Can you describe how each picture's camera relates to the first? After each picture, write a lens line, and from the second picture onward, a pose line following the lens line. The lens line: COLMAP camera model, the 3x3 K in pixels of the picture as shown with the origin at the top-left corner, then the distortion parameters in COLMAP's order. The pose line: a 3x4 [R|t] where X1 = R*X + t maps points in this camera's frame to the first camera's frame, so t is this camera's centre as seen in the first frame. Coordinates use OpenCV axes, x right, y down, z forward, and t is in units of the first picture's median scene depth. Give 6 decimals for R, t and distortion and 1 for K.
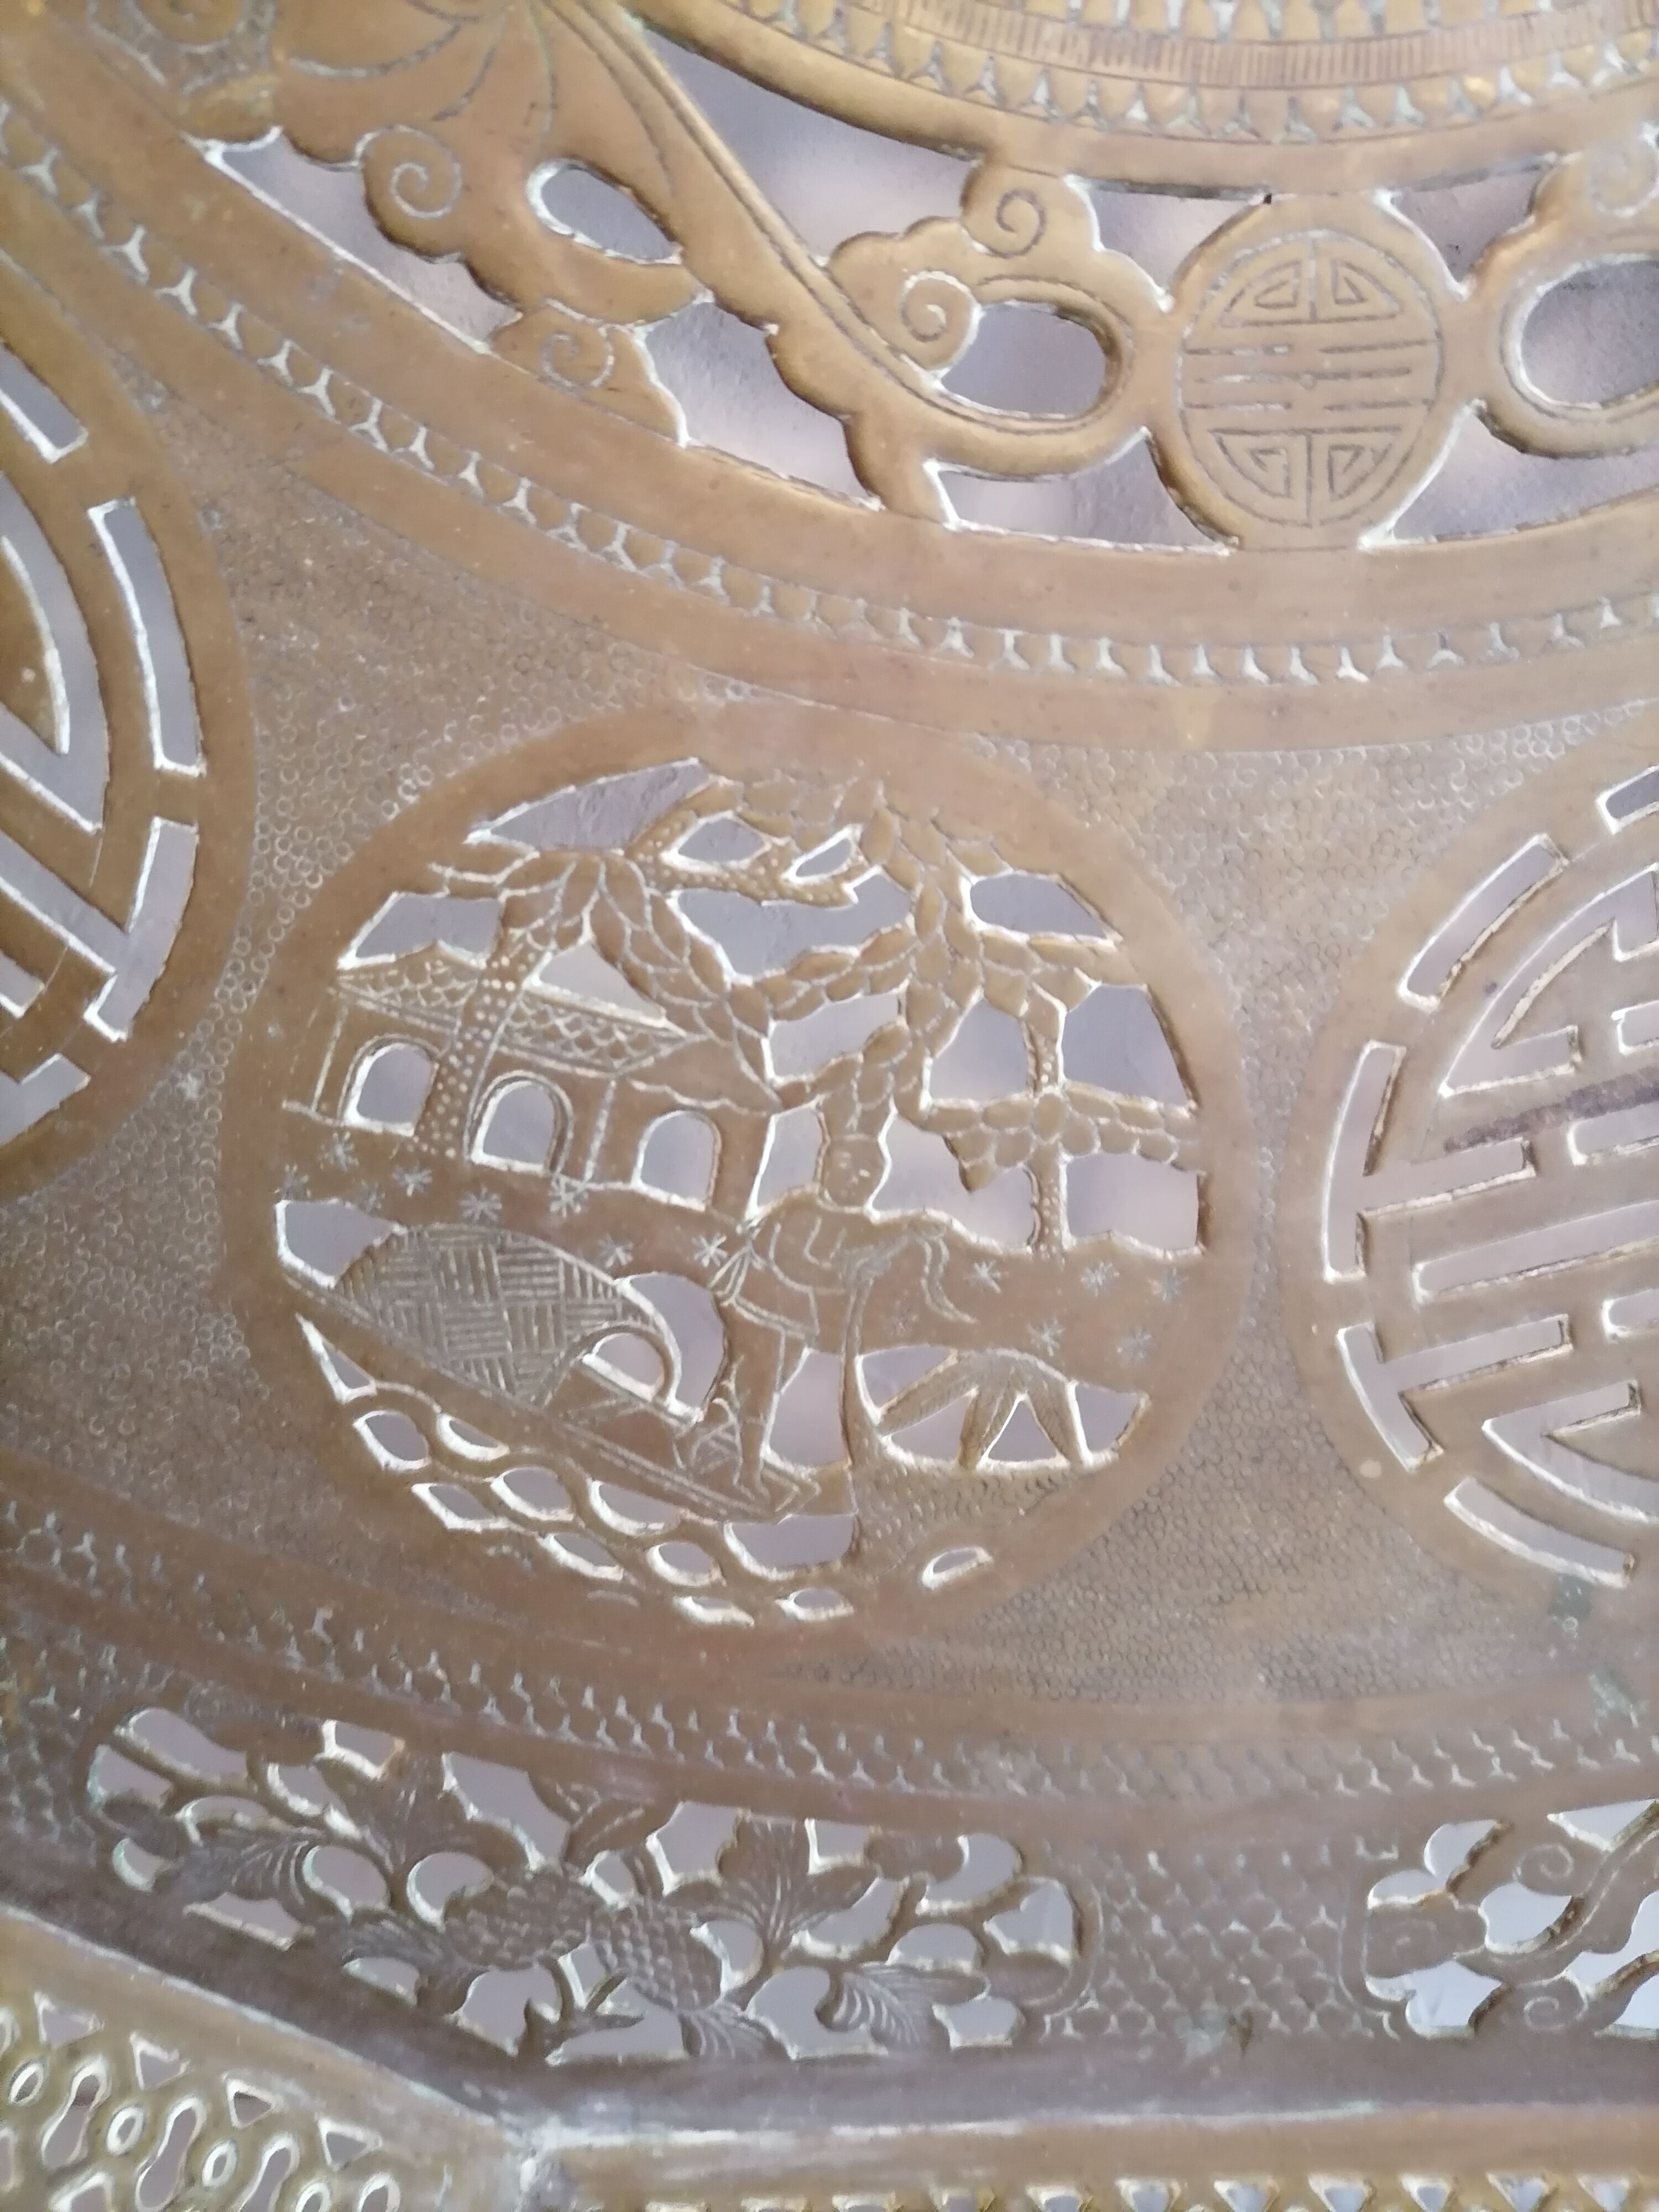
lens RADIAL K [[1692.9, 0, 829.5], [0, 1692.9, 1106.0], [0, 0, 1]] dist [-0.001681, -0.005841]
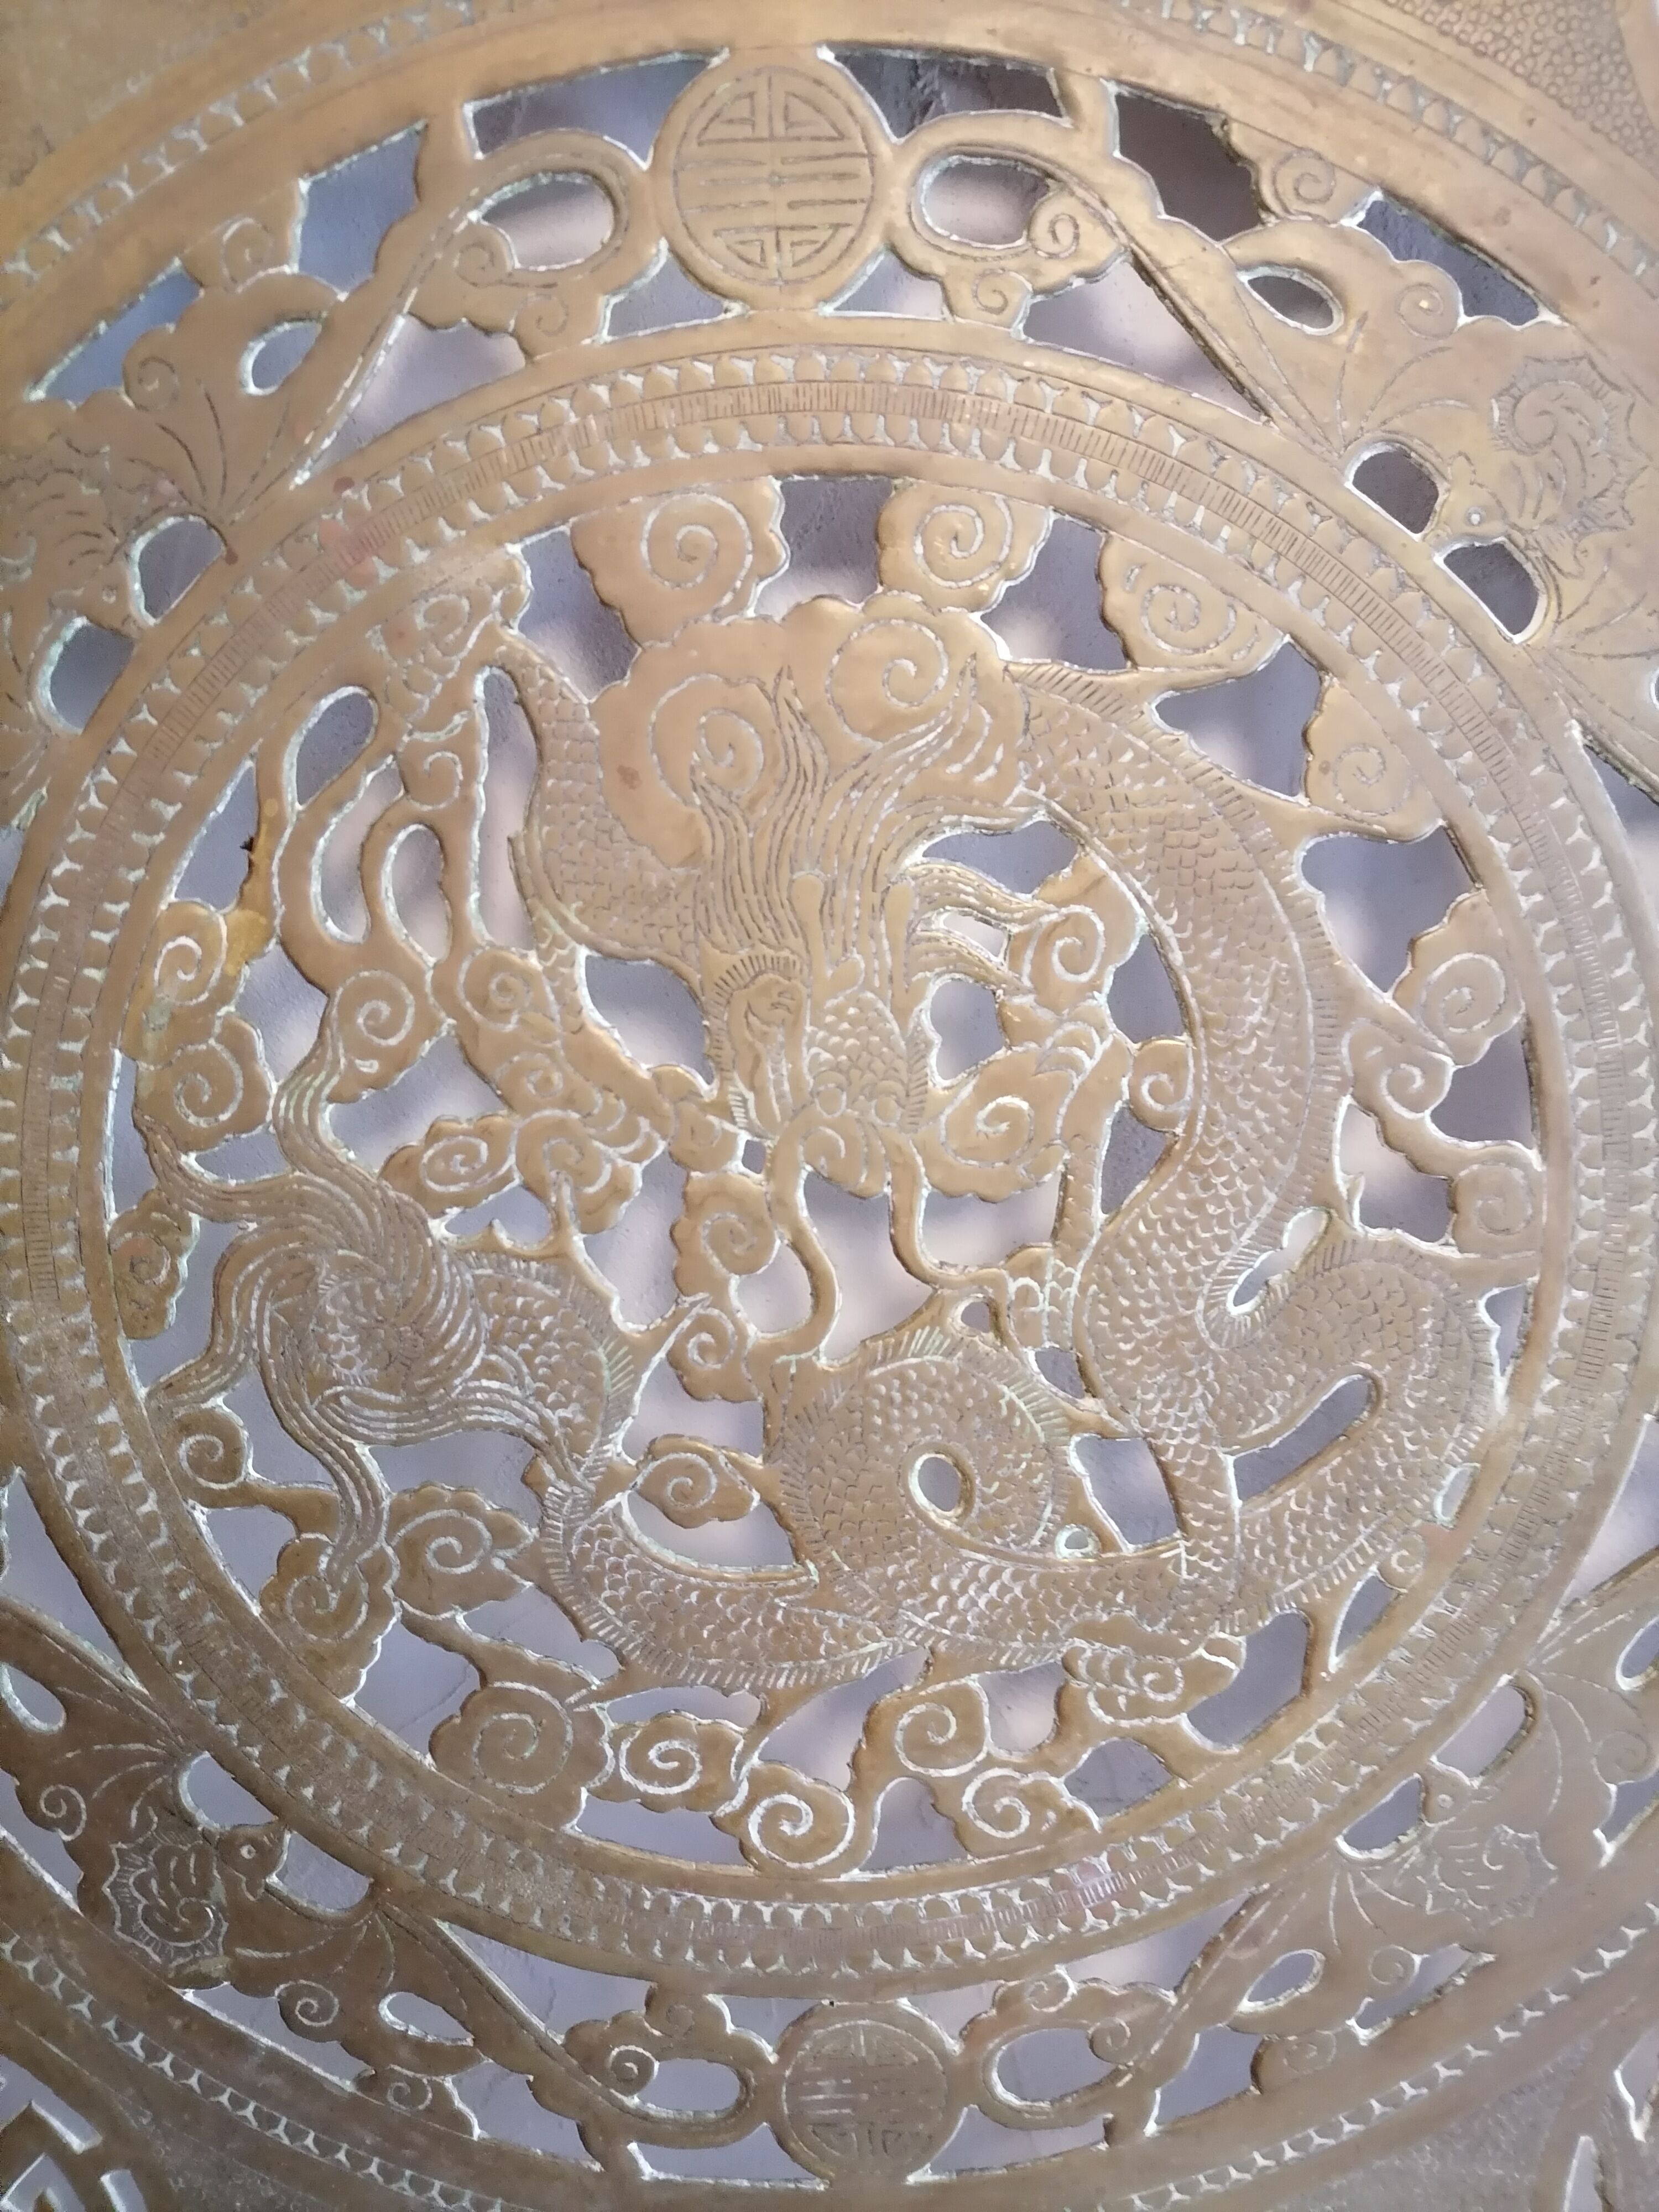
lens RADIAL K [[1692.9, 0, 829.5], [0, 1692.9, 1106.0], [0, 0, 1]] dist [-0.001681, -0.005841]
pose [[0.999936, -0.008791, 0.007110, 0.197920], [0.009813, 0.987142, -0.159547, -0.888088], [-0.005616, 0.159607, 0.987165, -0.592124]]
